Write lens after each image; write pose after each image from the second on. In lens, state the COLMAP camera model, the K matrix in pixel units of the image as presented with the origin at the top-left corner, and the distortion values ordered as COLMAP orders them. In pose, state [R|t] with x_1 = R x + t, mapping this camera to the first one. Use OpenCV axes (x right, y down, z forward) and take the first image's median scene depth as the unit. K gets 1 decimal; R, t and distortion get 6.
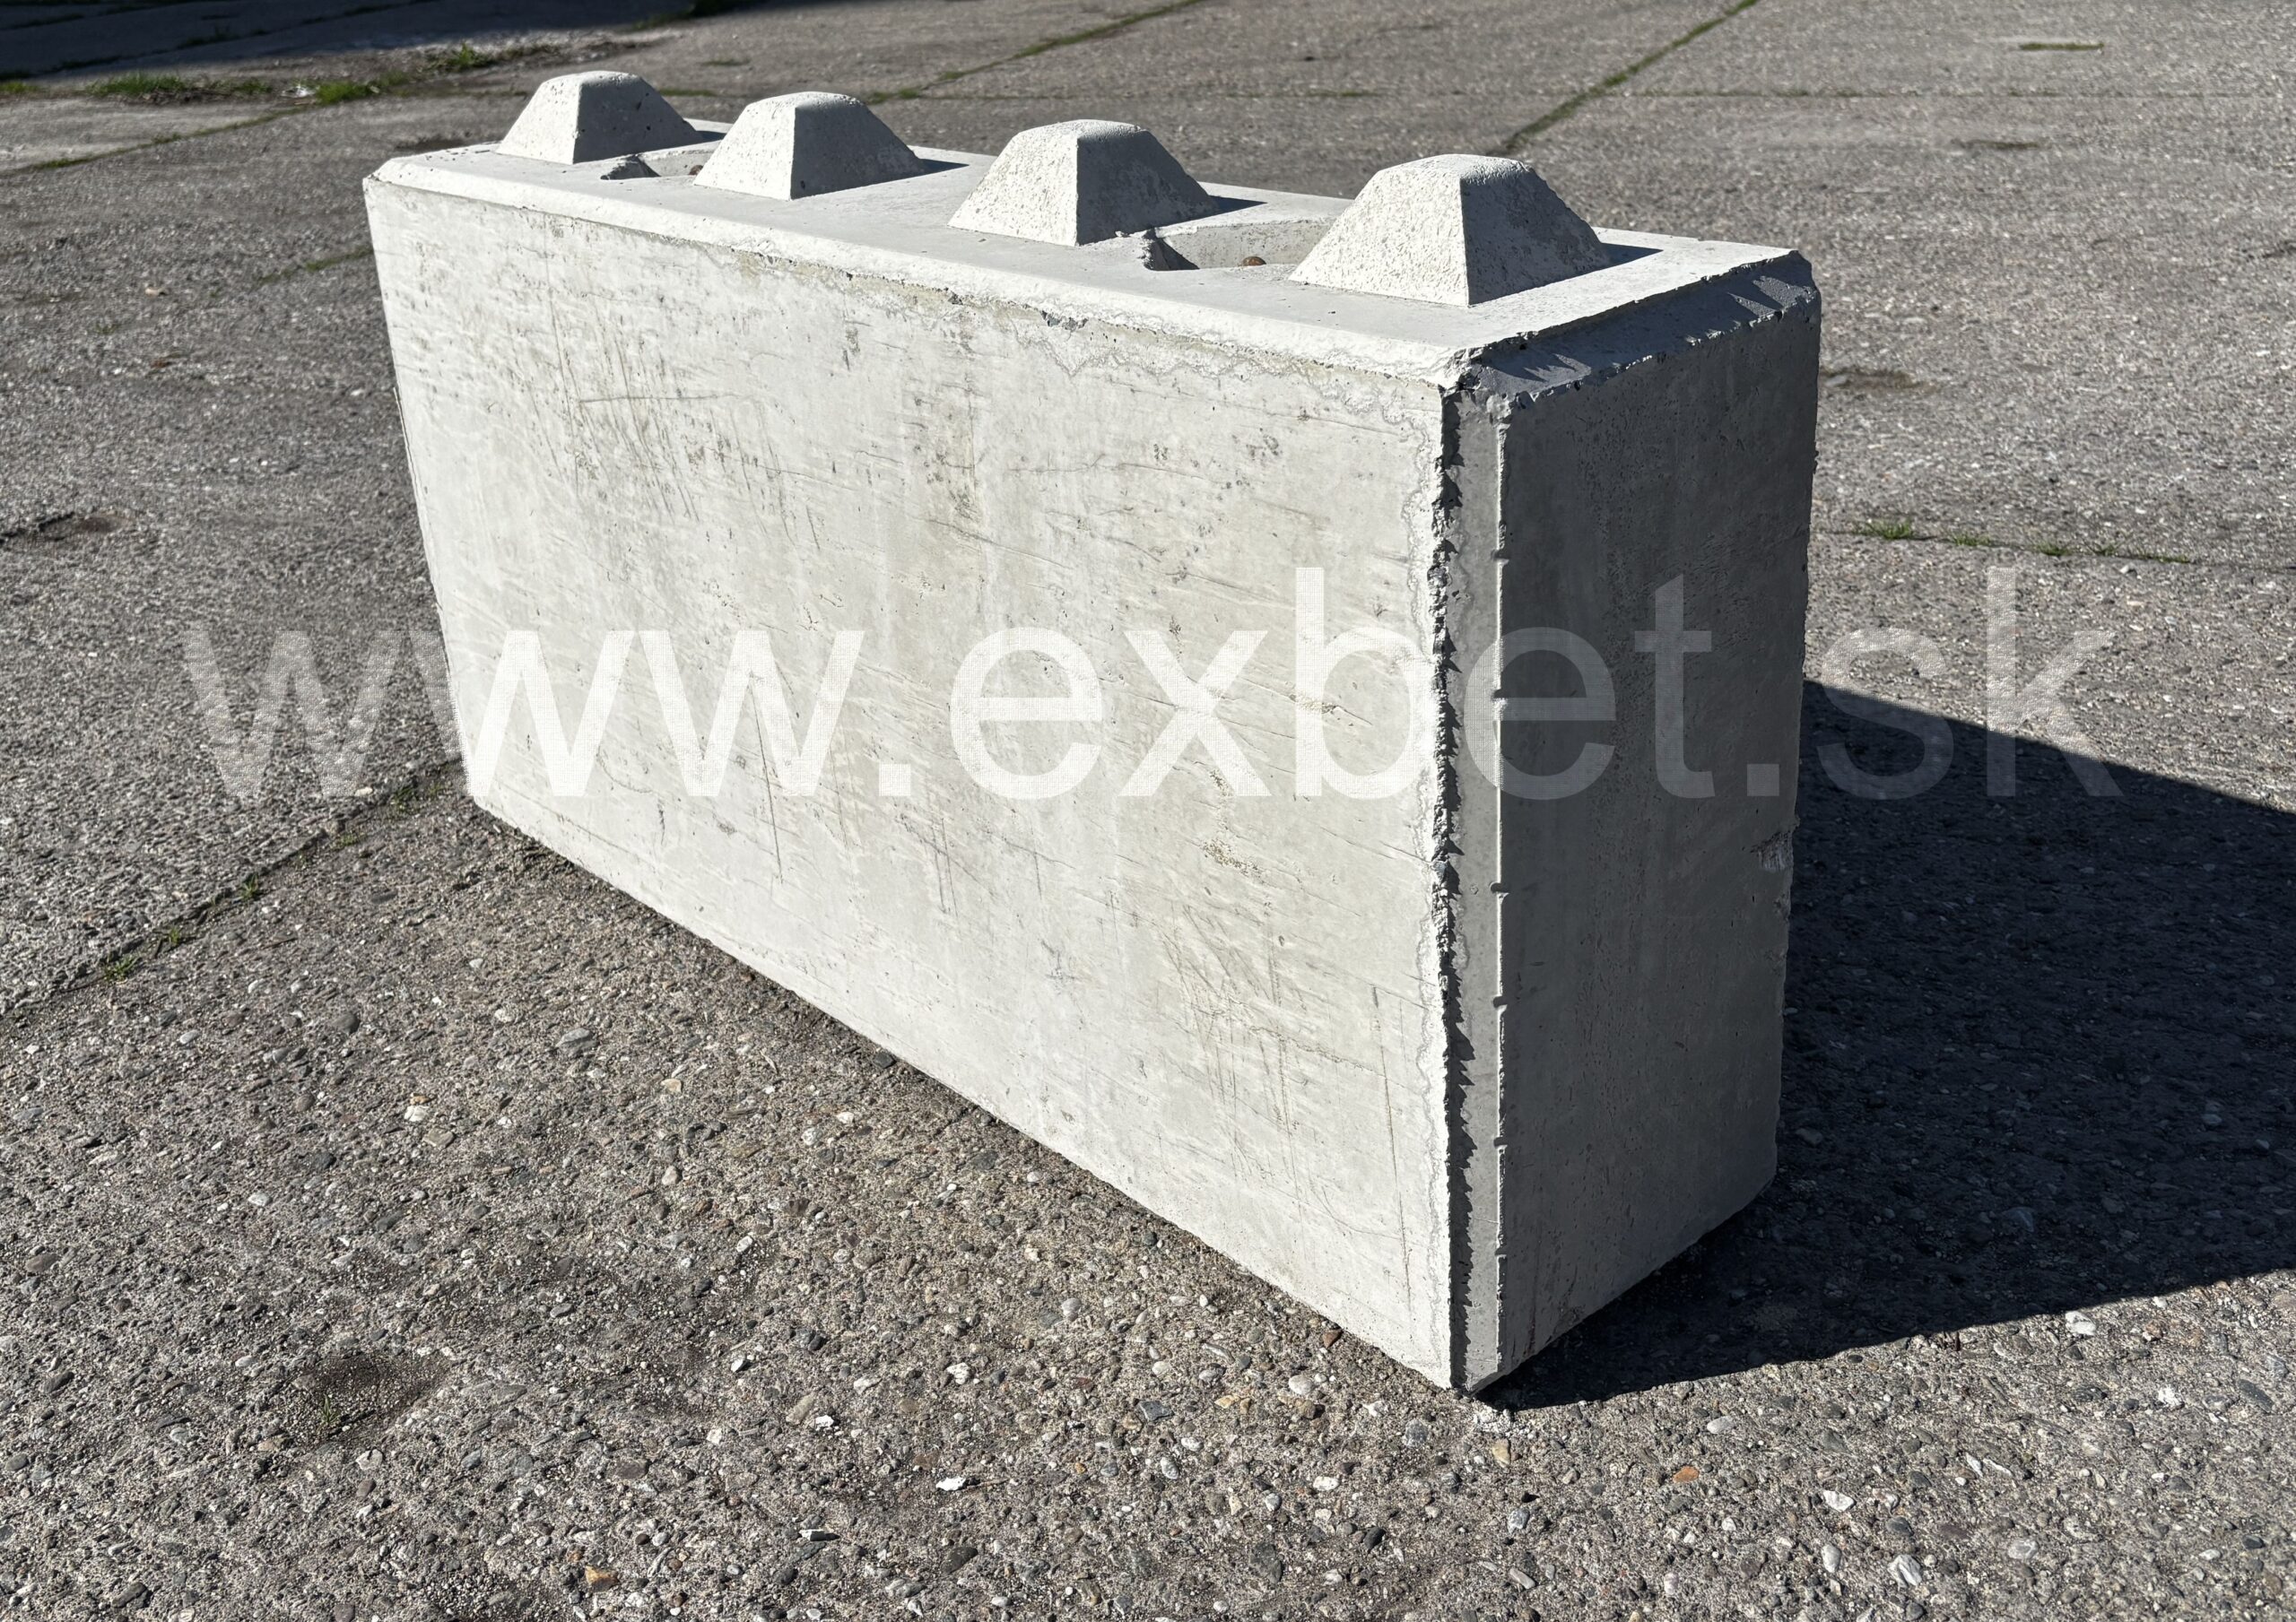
lens RADIAL K [[2300.3, 0, 1055.9], [0, 2300.3, 677.2], [0, 0, 1]] dist [0.025302, 0.000000]
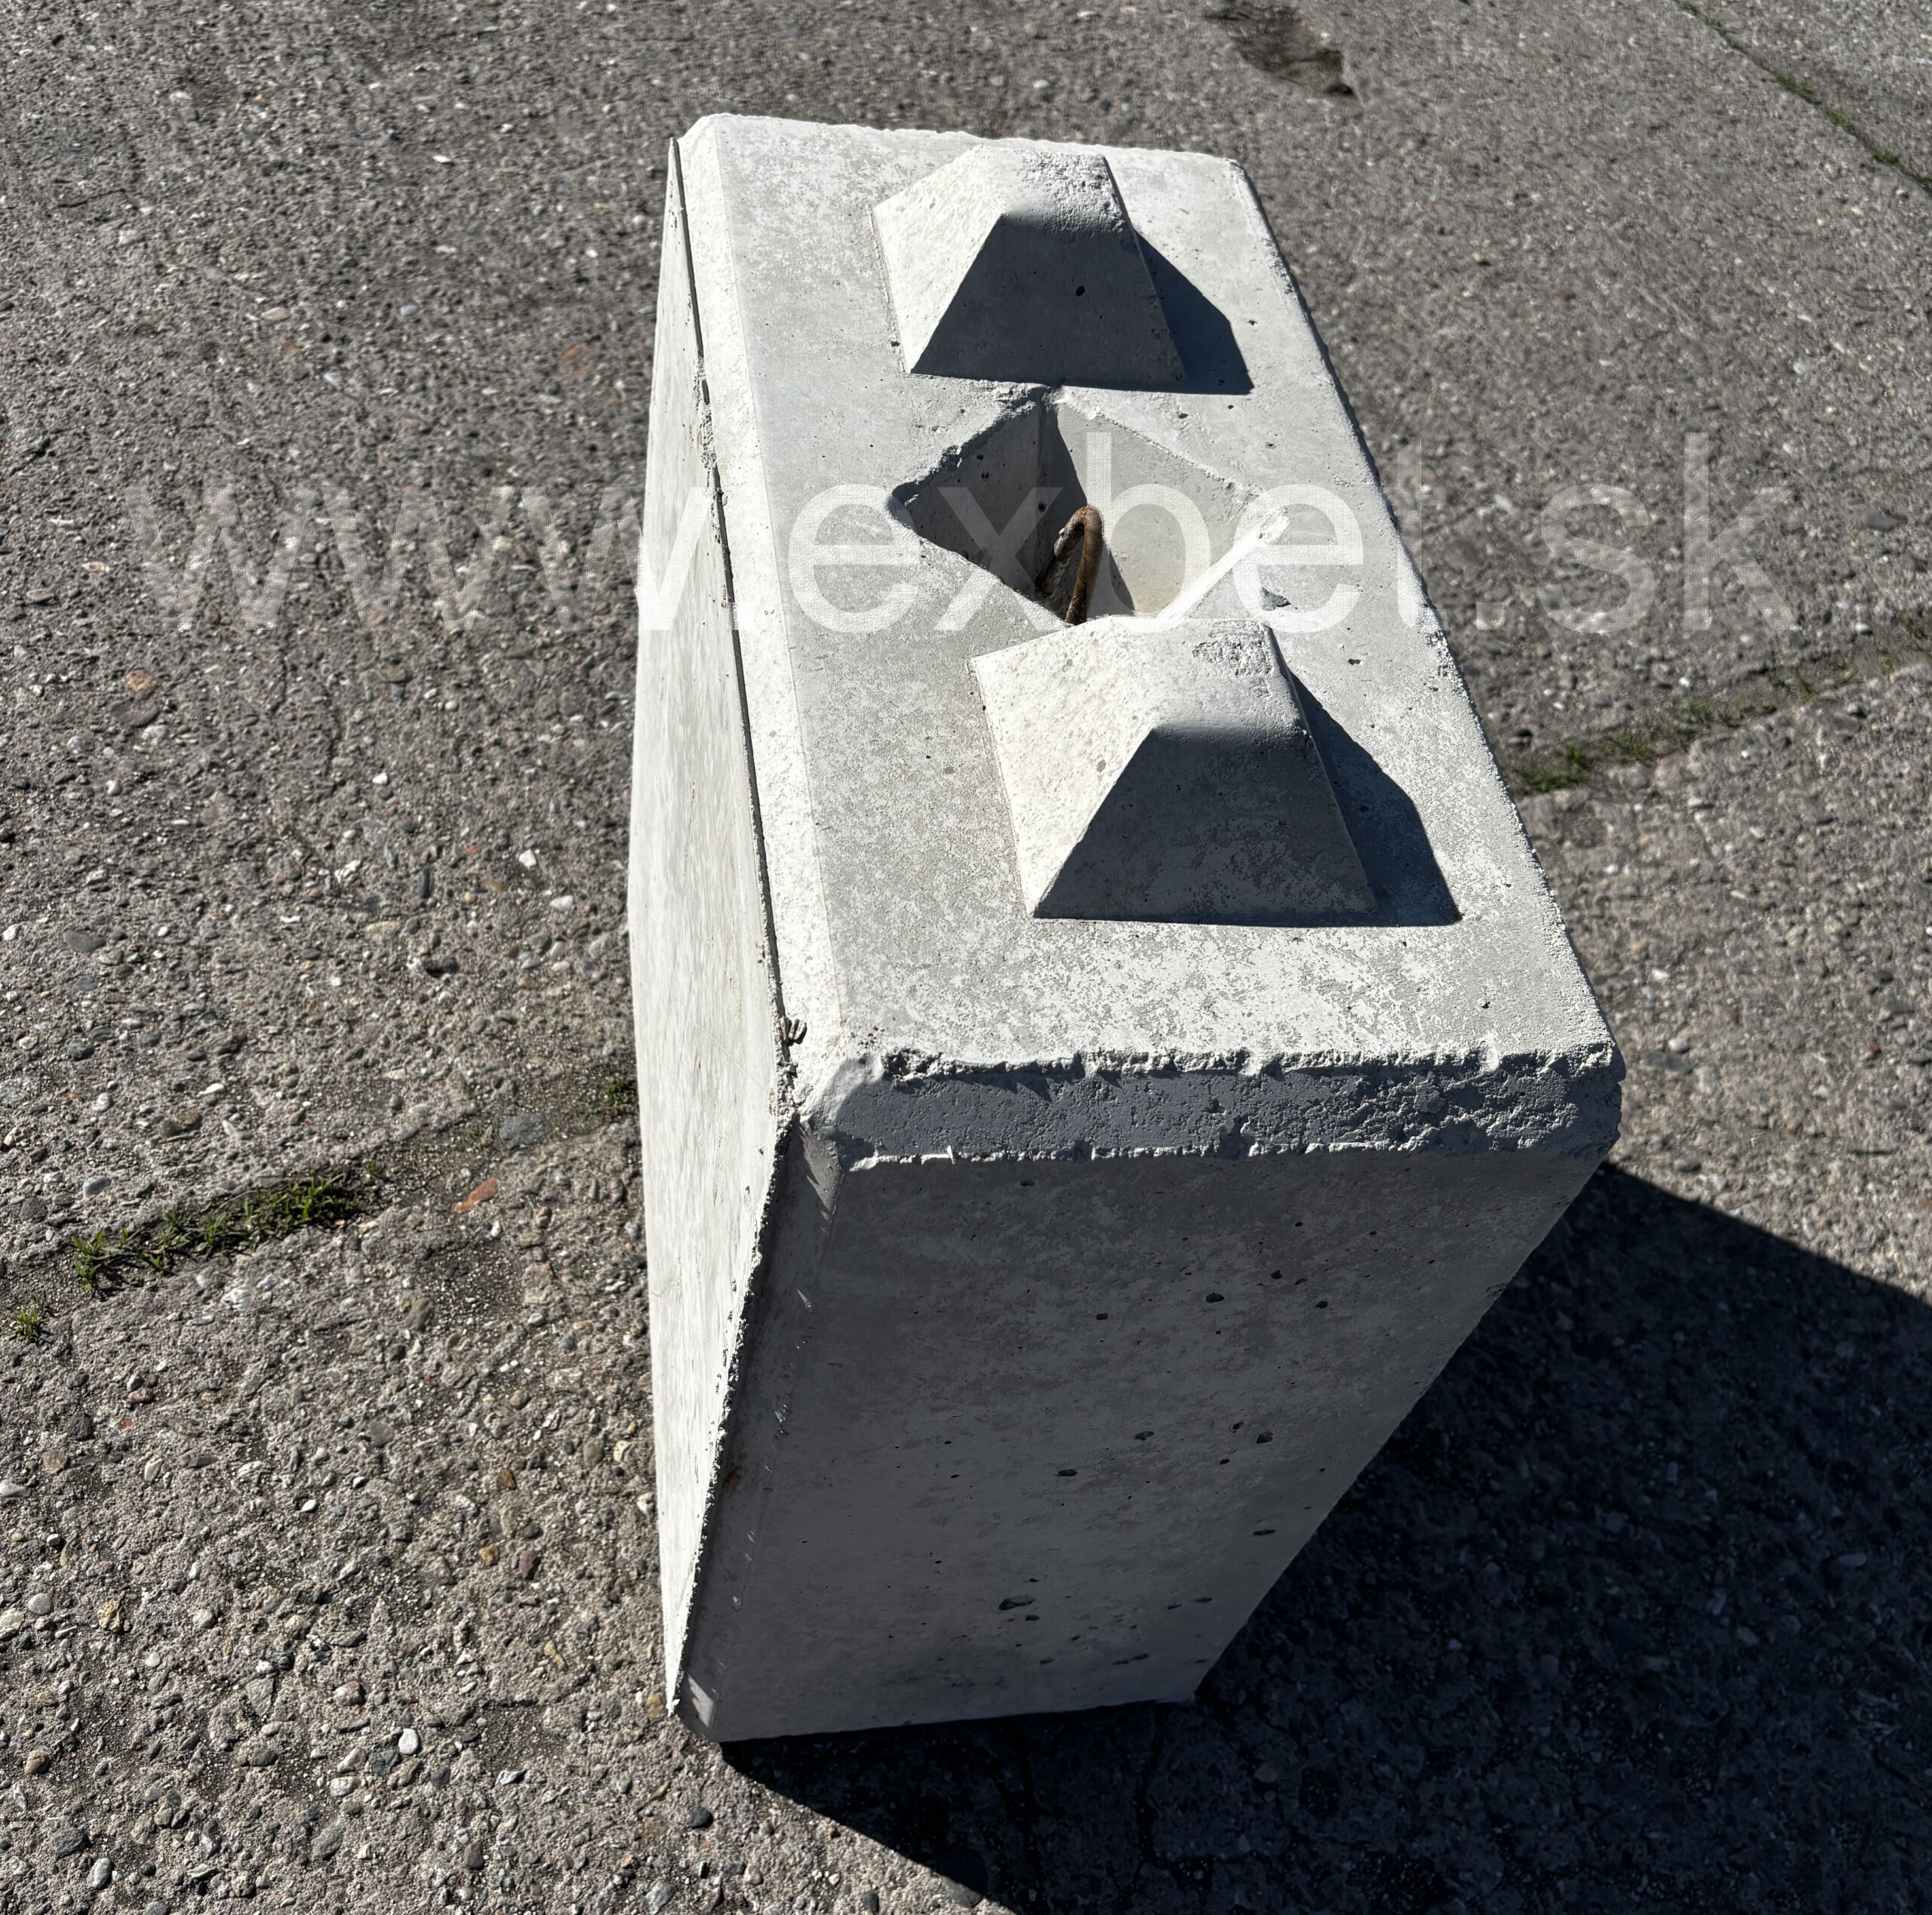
lens RADIAL K [[1981.6, 0, 947.2], [0, 1981.6, 950.5], [0, 0, 1]] dist [0.014490, 0.000000]
pose [[0.810615, 0.554197, -0.189127, 0.787876], [-0.408862, 0.766866, 0.494721, -0.091185], [0.419208, -0.323701, 0.848223, -0.302394]]
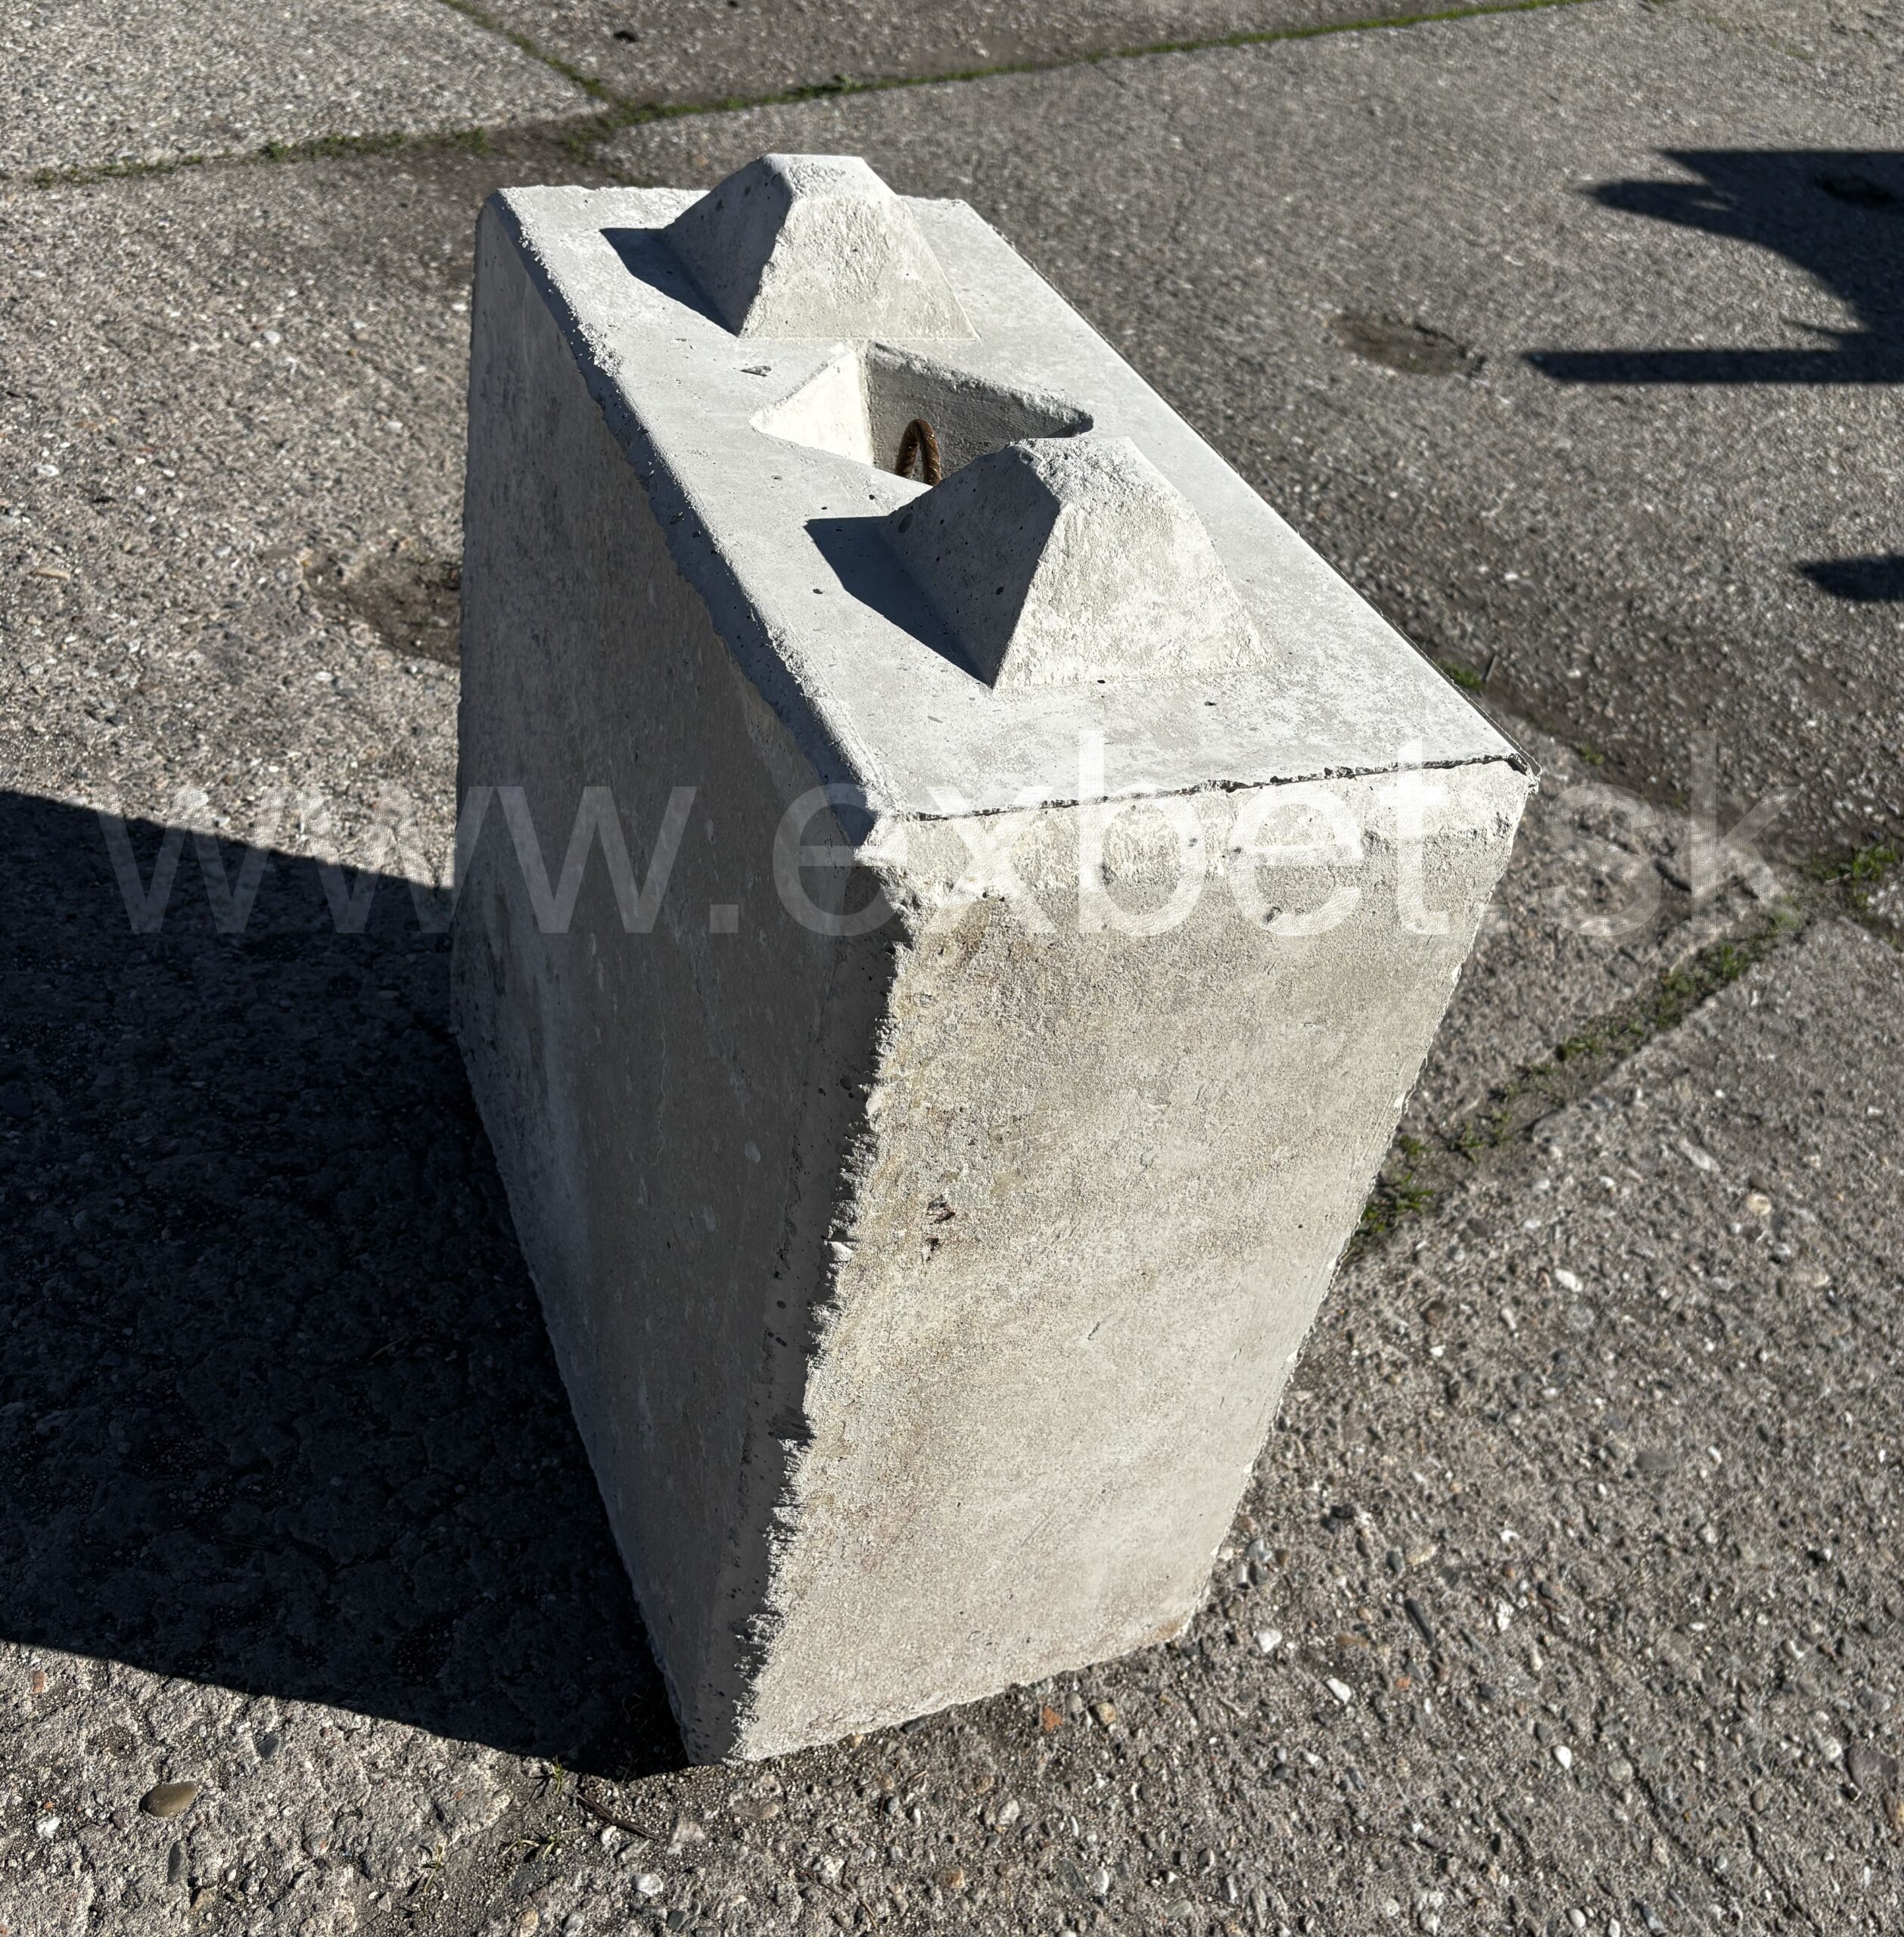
lens RADIAL K [[2053.1, 0, 1006.0], [0, 2053.1, 912.0], [0, 0, 1]] dist [0.027312, 0.000000]
pose [[-0.946529, -0.270964, 0.175105, 0.474781], [0.004836, 0.530783, 0.847494, -0.387133], [-0.322584, 0.803024, -0.501091, 0.649395]]
